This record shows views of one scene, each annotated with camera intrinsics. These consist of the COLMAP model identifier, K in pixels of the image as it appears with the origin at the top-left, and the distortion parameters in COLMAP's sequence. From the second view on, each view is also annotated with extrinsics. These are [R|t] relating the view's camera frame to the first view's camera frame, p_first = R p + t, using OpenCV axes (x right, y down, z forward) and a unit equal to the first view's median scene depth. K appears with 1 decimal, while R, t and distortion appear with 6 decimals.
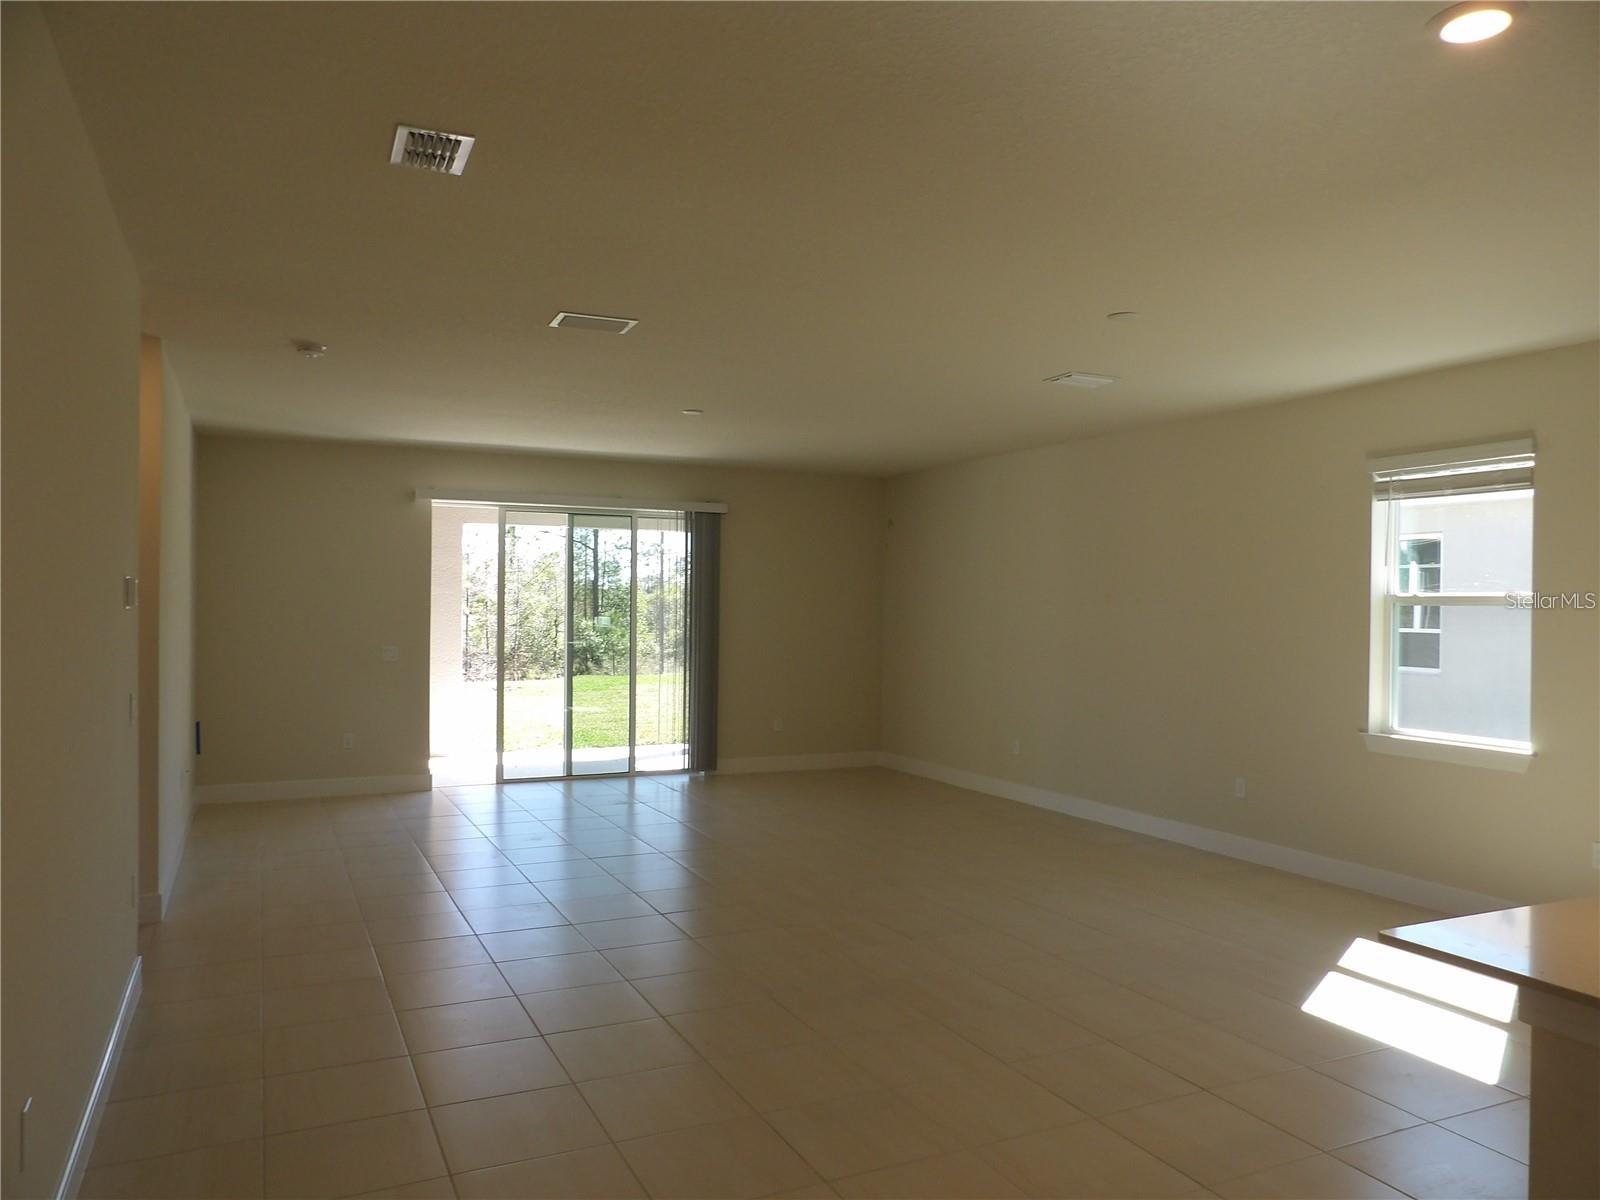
lens RADIAL K [[1142.9, 0, 804.4], [0, 1142.9, 605.6], [0, 0, 1]] dist [-0.040617, 0.051641]
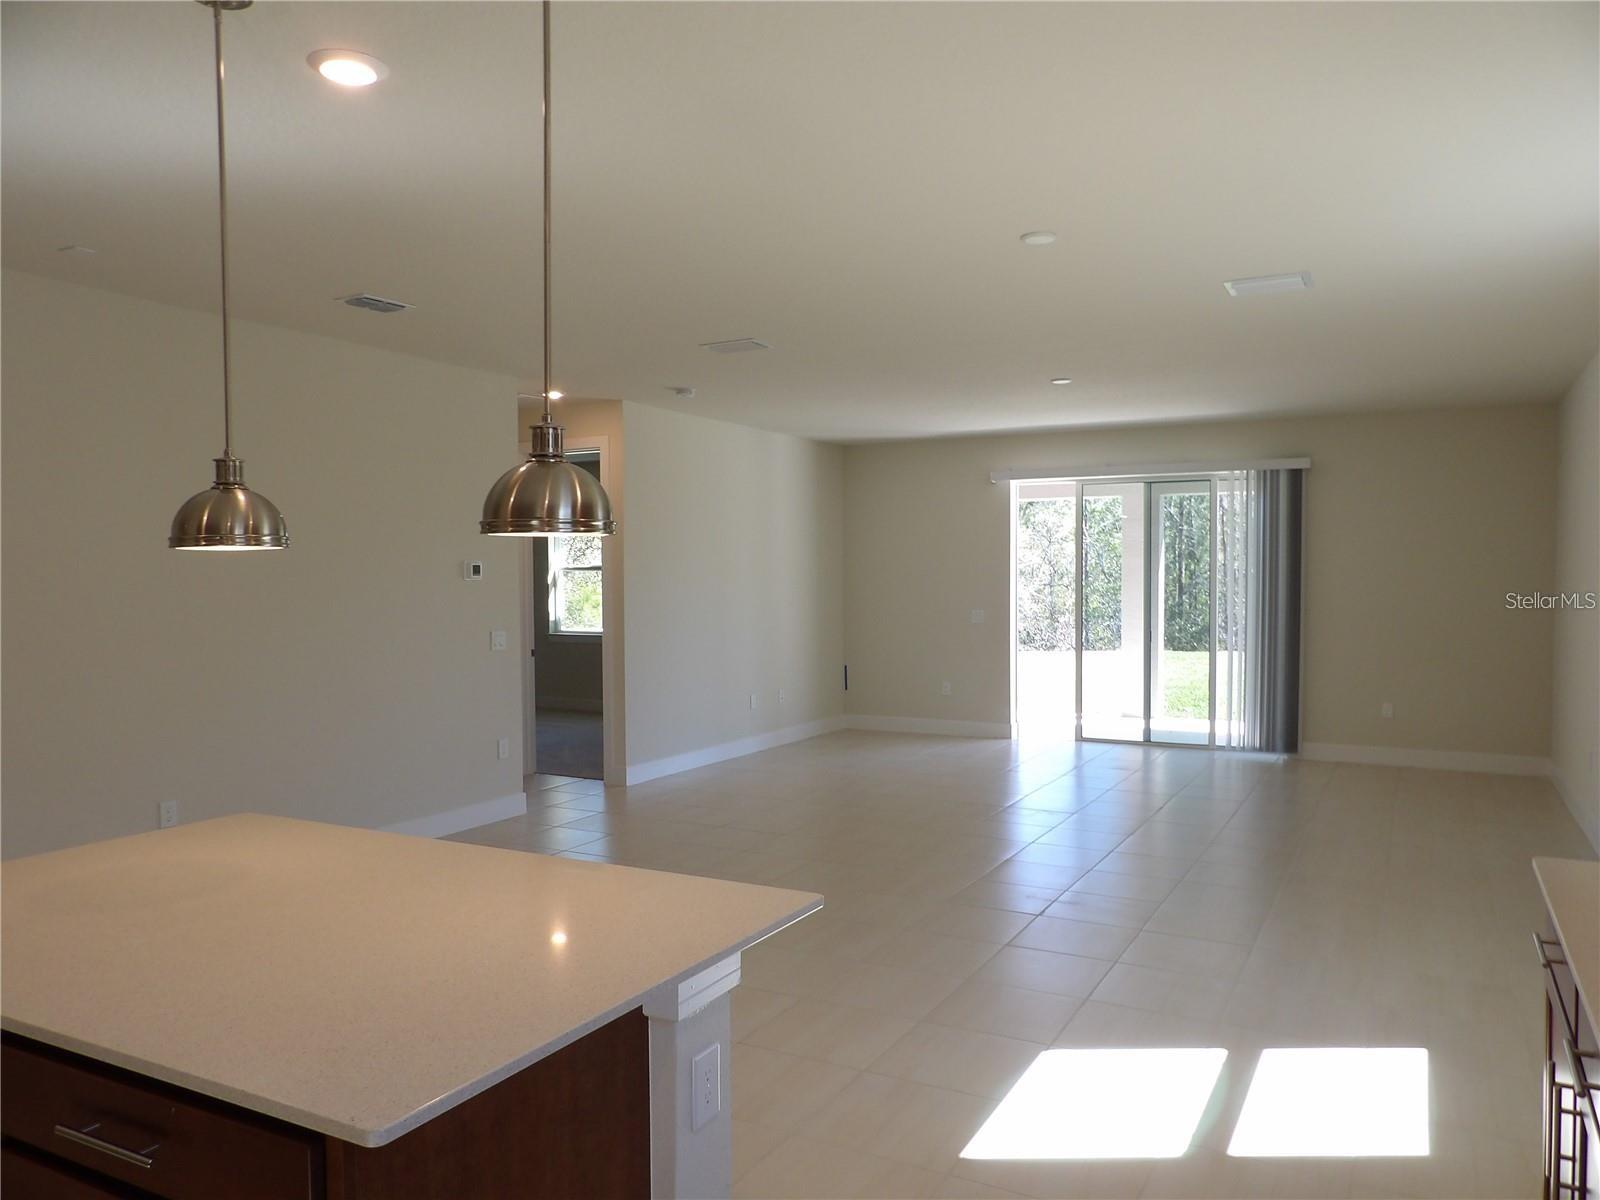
lens RADIAL K [[1142.9, 0, 804.5], [0, 1142.9, 604.3], [0, 0, 1]] dist [-0.040617, 0.051641]
pose [[0.592912, 0.012692, -0.805167, 0.430948], [0.008327, 0.999726, 0.021891, 0.002615], [0.805224, -0.019685, 0.592644, 0.158885]]
